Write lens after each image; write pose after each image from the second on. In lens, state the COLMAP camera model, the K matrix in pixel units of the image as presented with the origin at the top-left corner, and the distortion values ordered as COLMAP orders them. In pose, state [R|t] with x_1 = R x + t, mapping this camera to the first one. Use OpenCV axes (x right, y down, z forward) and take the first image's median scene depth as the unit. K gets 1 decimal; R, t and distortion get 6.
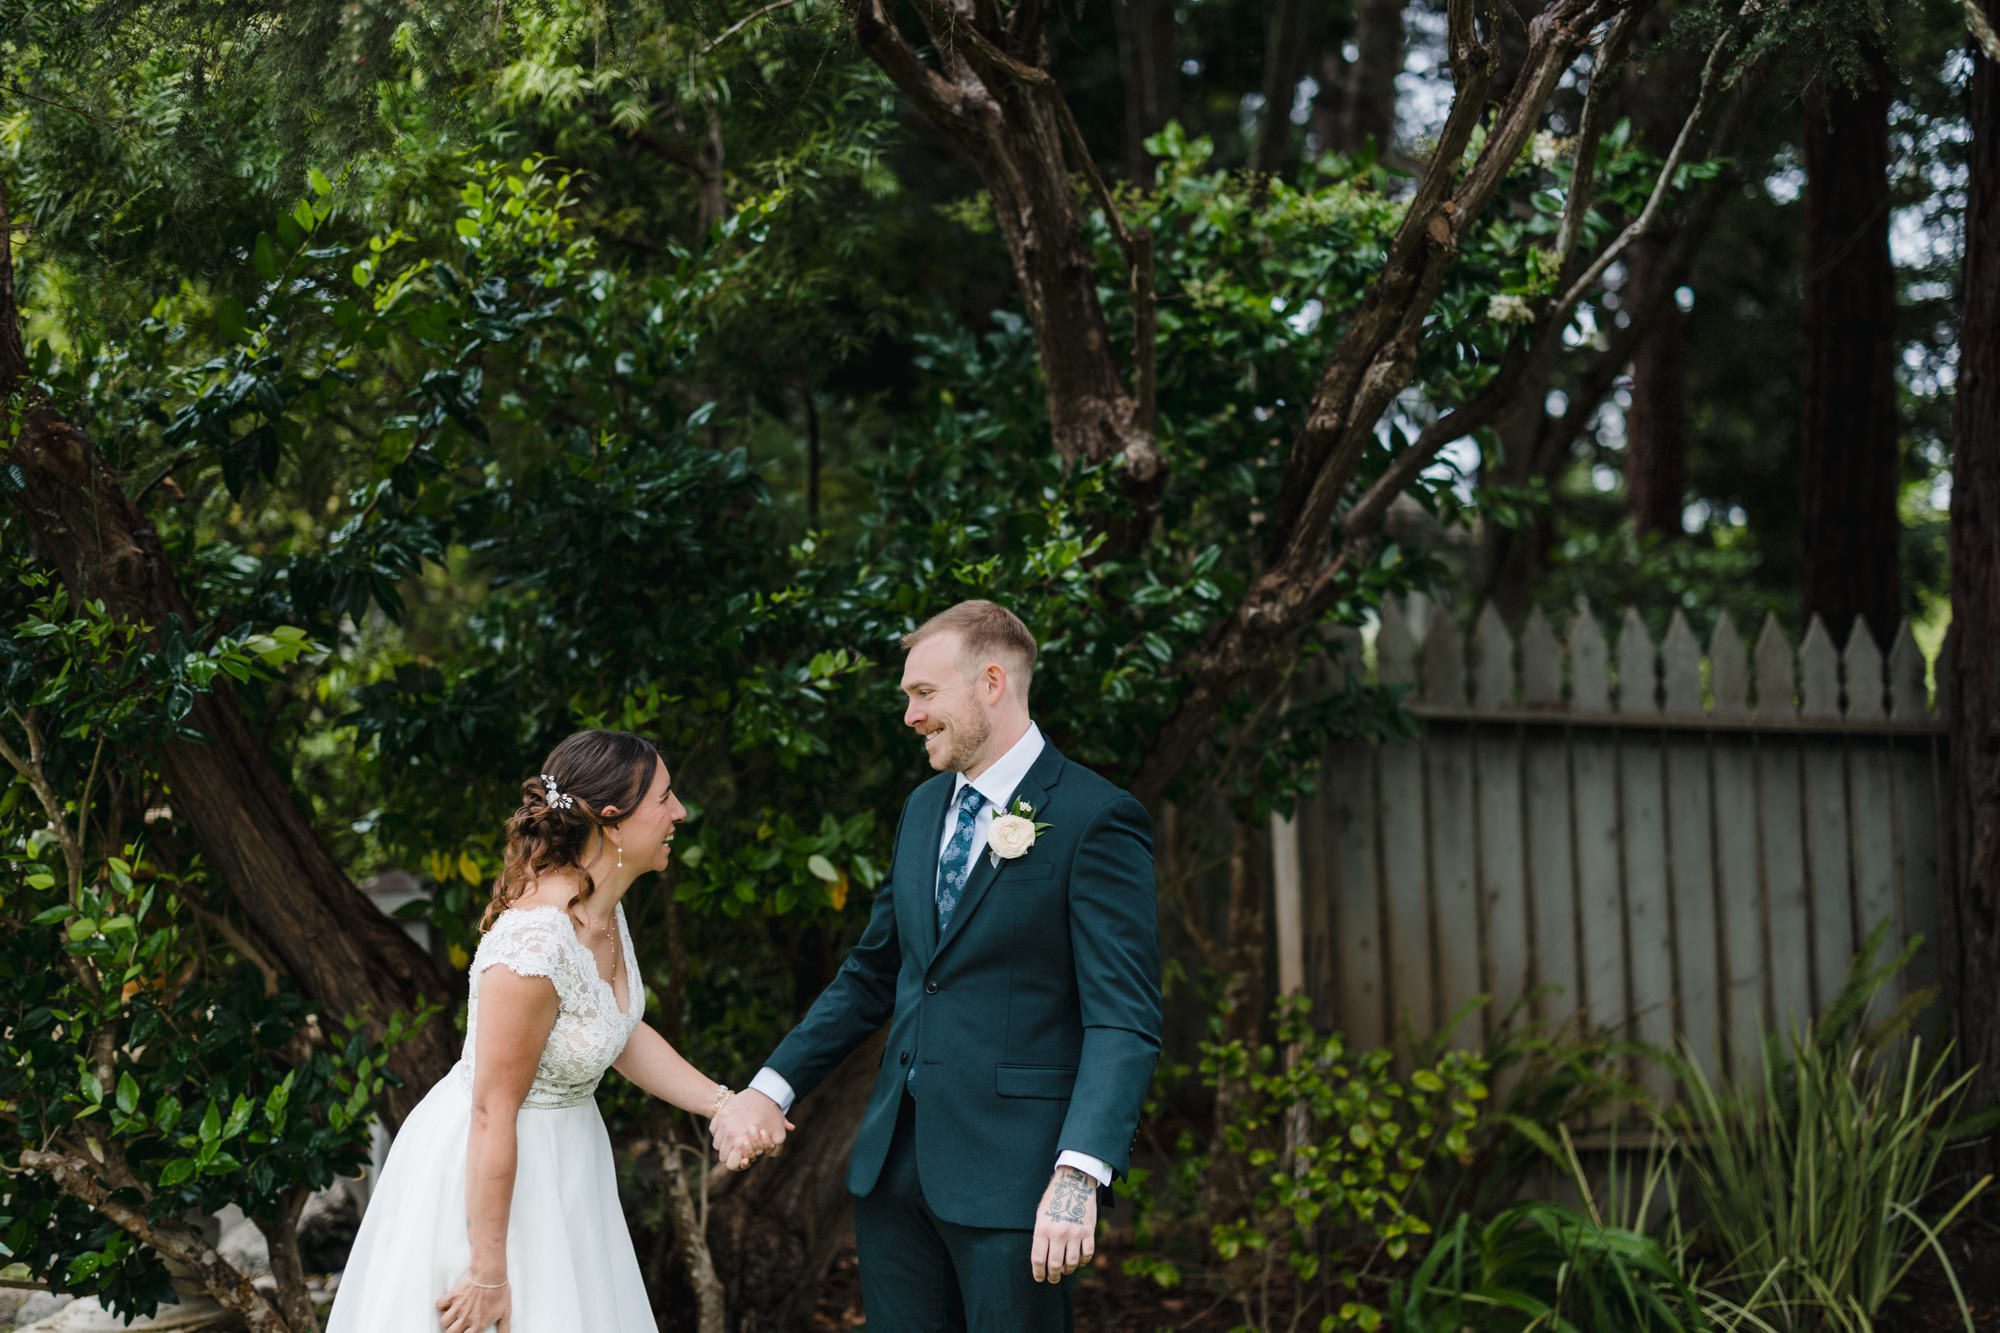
lens RADIAL K [[2742.7, 0, 1004.9], [0, 2742.7, 663.8], [0, 0, 1]] dist [0.006452, 0.000506]
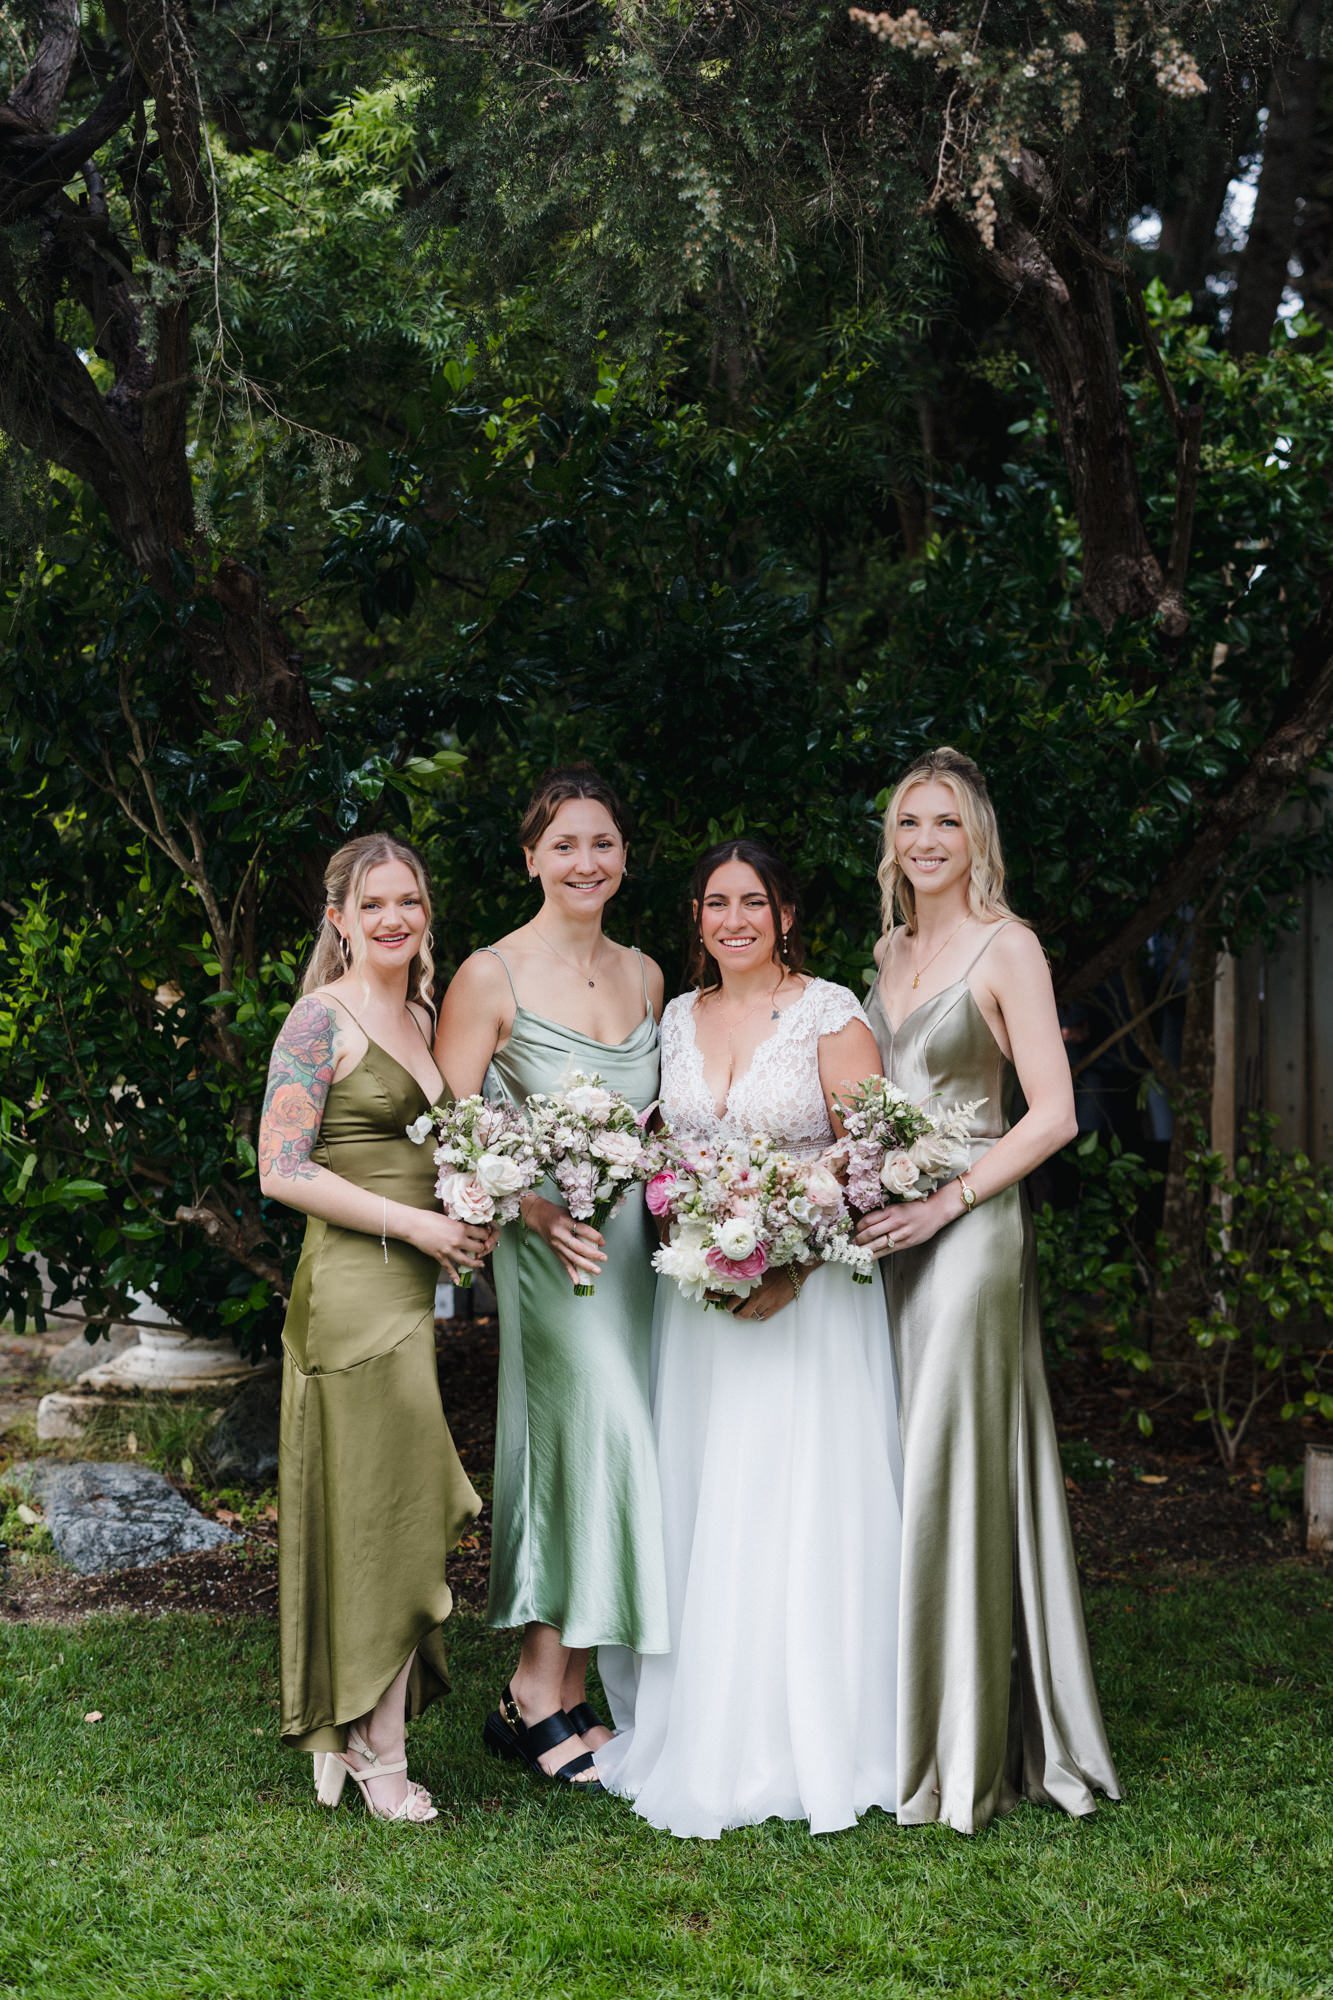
lens RADIAL K [[2742.7, 0, 817.2], [0, 2742.7, 958.0], [0, 0, 1]] dist [0.006452, 0.000506]
pose [[0.999340, 0.034445, -0.011570, -0.073310], [-0.033602, 0.997217, 0.066550, -0.007050], [0.013830, -0.066117, 0.997716, -0.096532]]
